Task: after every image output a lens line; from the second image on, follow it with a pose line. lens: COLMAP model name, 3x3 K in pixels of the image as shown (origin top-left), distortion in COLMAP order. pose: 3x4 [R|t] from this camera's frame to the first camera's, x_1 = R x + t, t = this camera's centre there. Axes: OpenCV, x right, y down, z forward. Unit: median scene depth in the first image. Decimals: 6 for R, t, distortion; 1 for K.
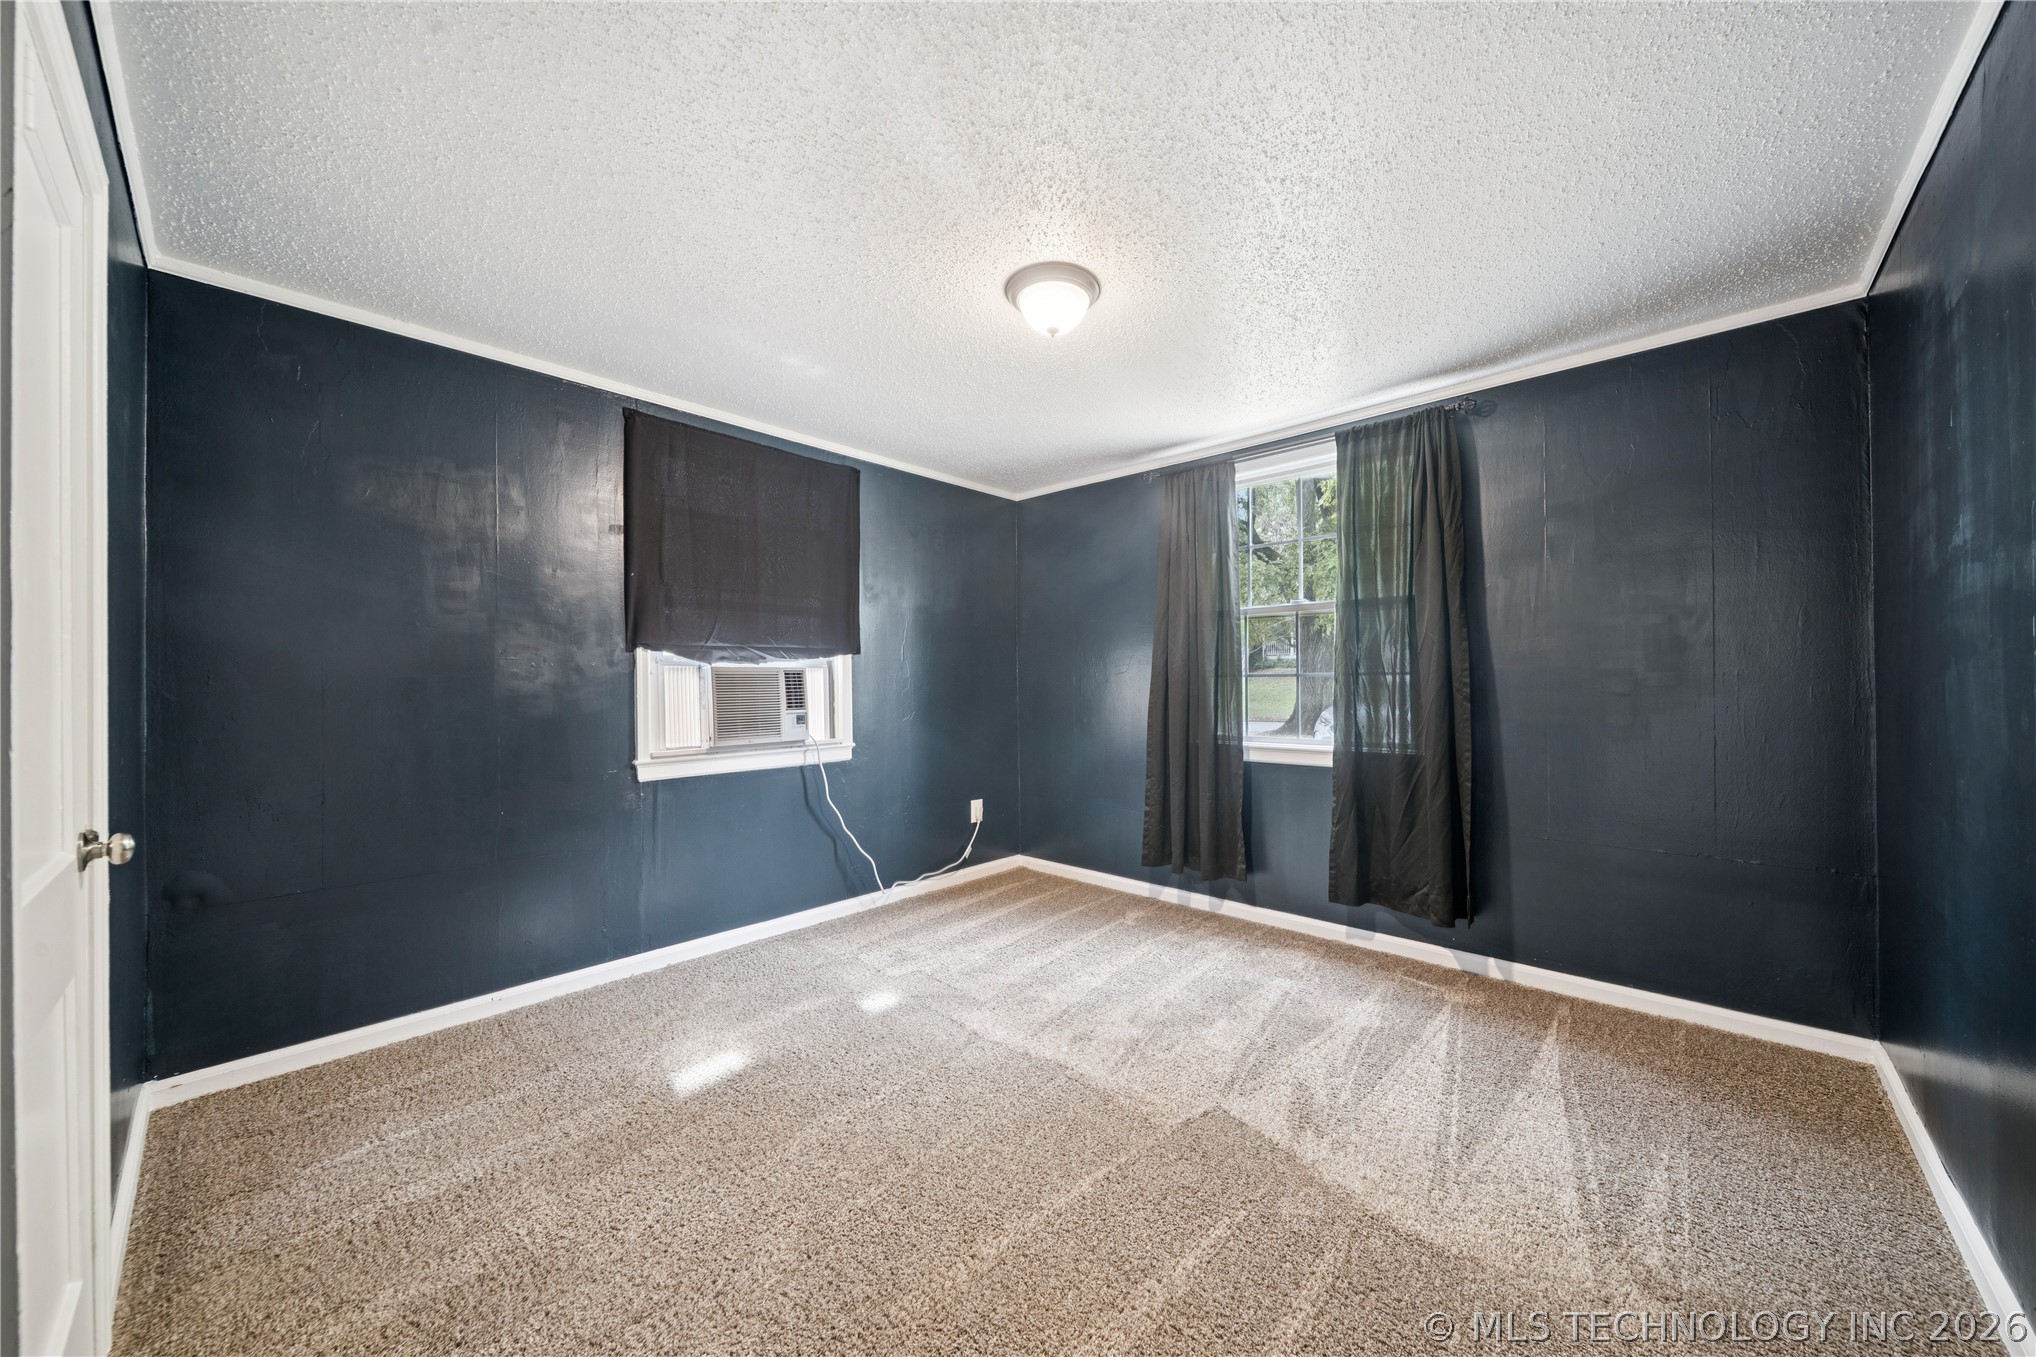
lens RADIAL K [[730.9, 0, 1014.5], [0, 730.9, 673.1], [0, 0, 1]] dist [0.004536, -0.000525]
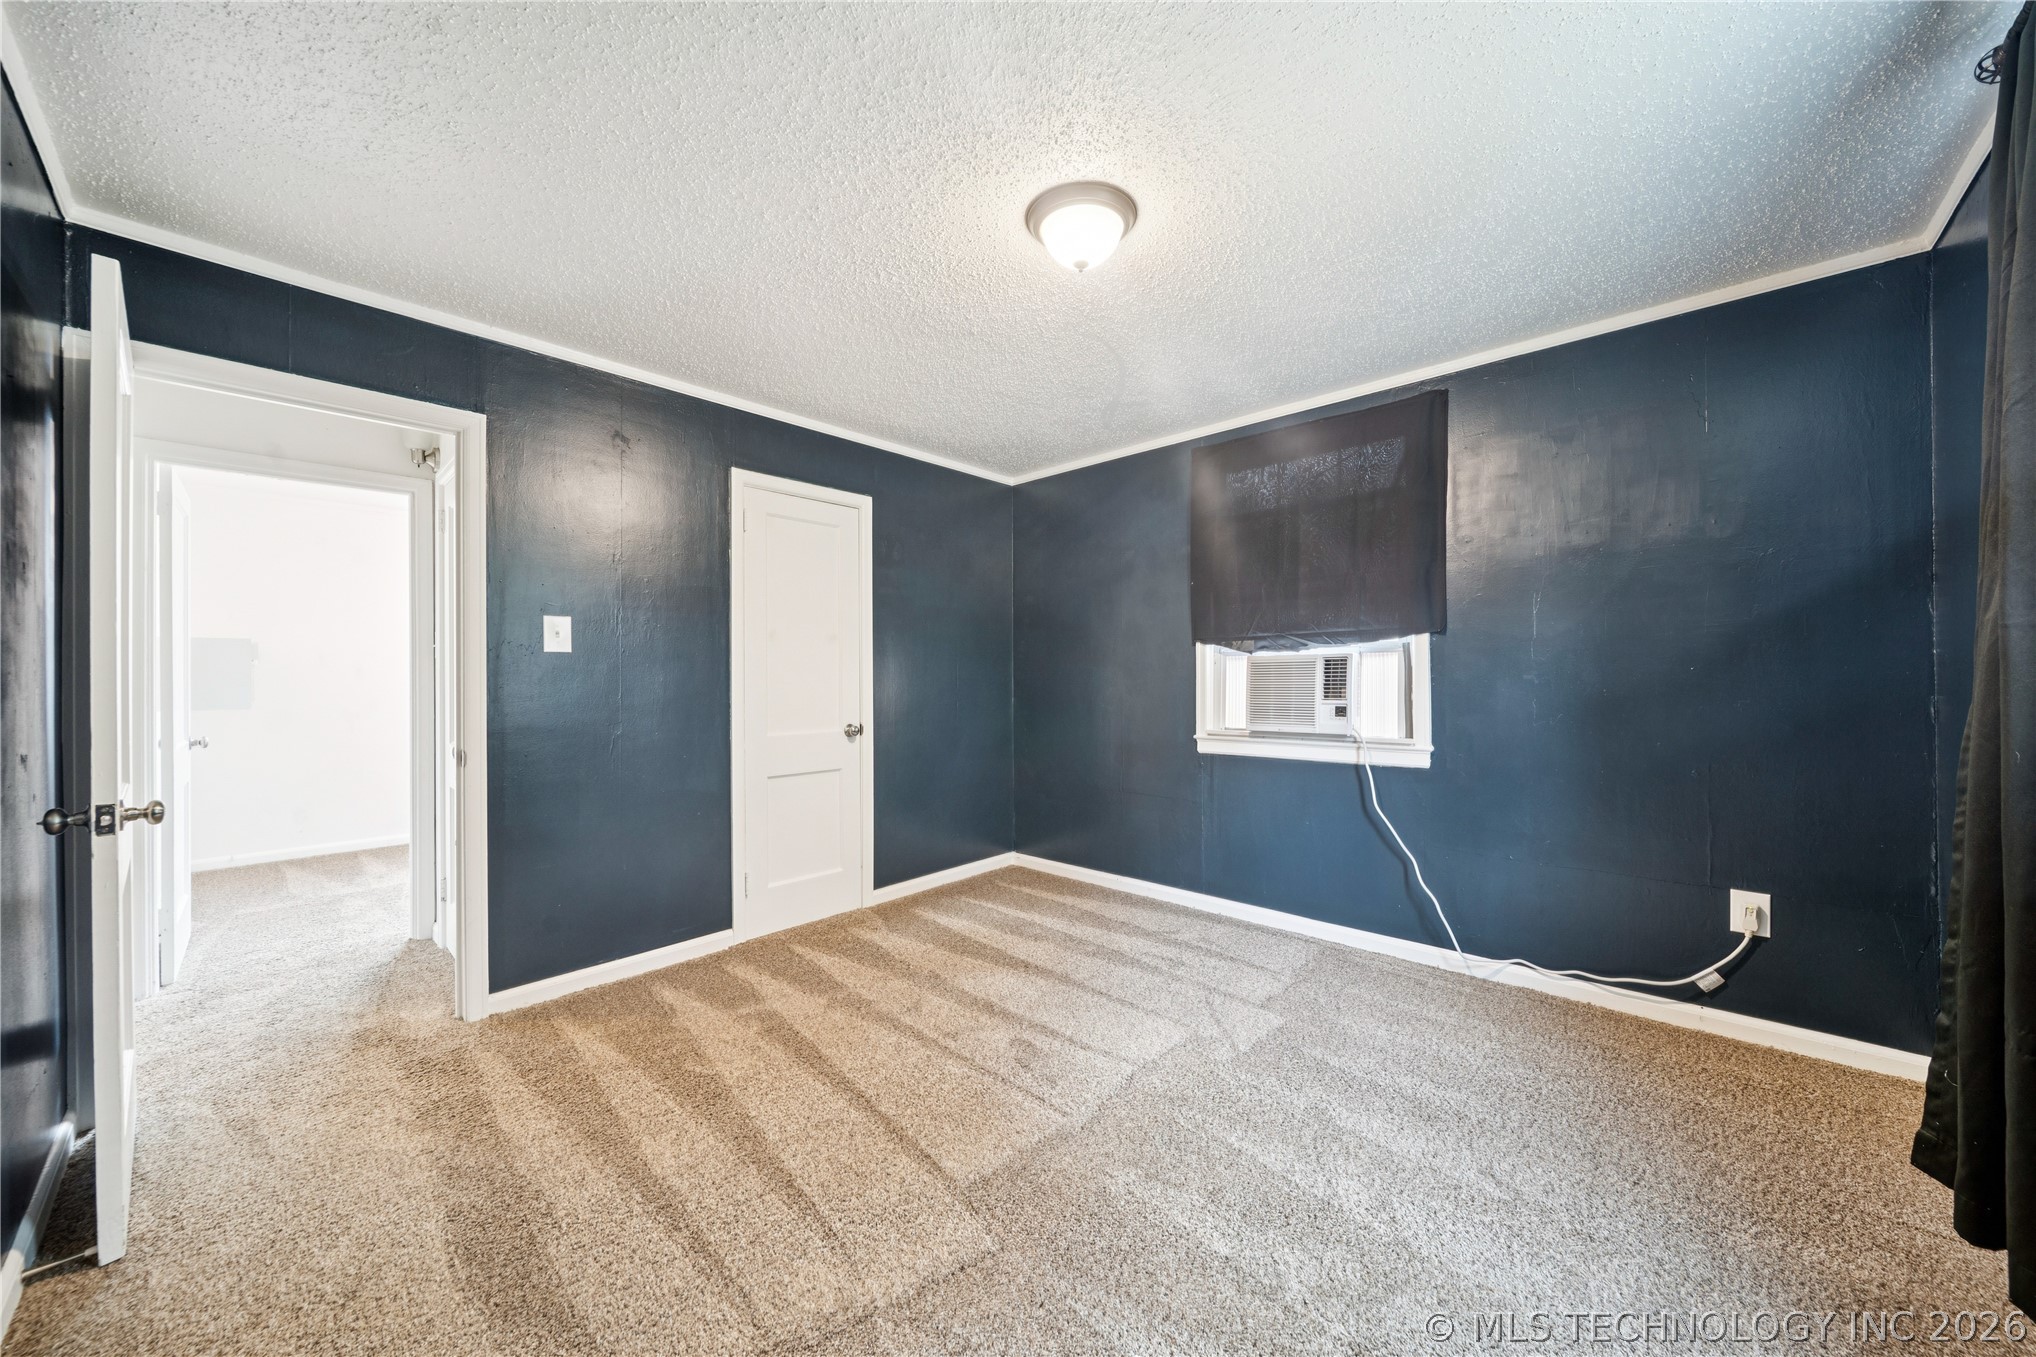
lens RADIAL K [[730.9, 0, 1014.5], [0, 730.9, 673.1], [0, 0, 1]] dist [0.004536, -0.000525]
pose [[-0.018556, -0.008890, -0.999788, 0.622400], [0.012276, 0.999883, -0.009118, 0.020342], [0.999752, -0.012442, -0.018445, 0.626986]]
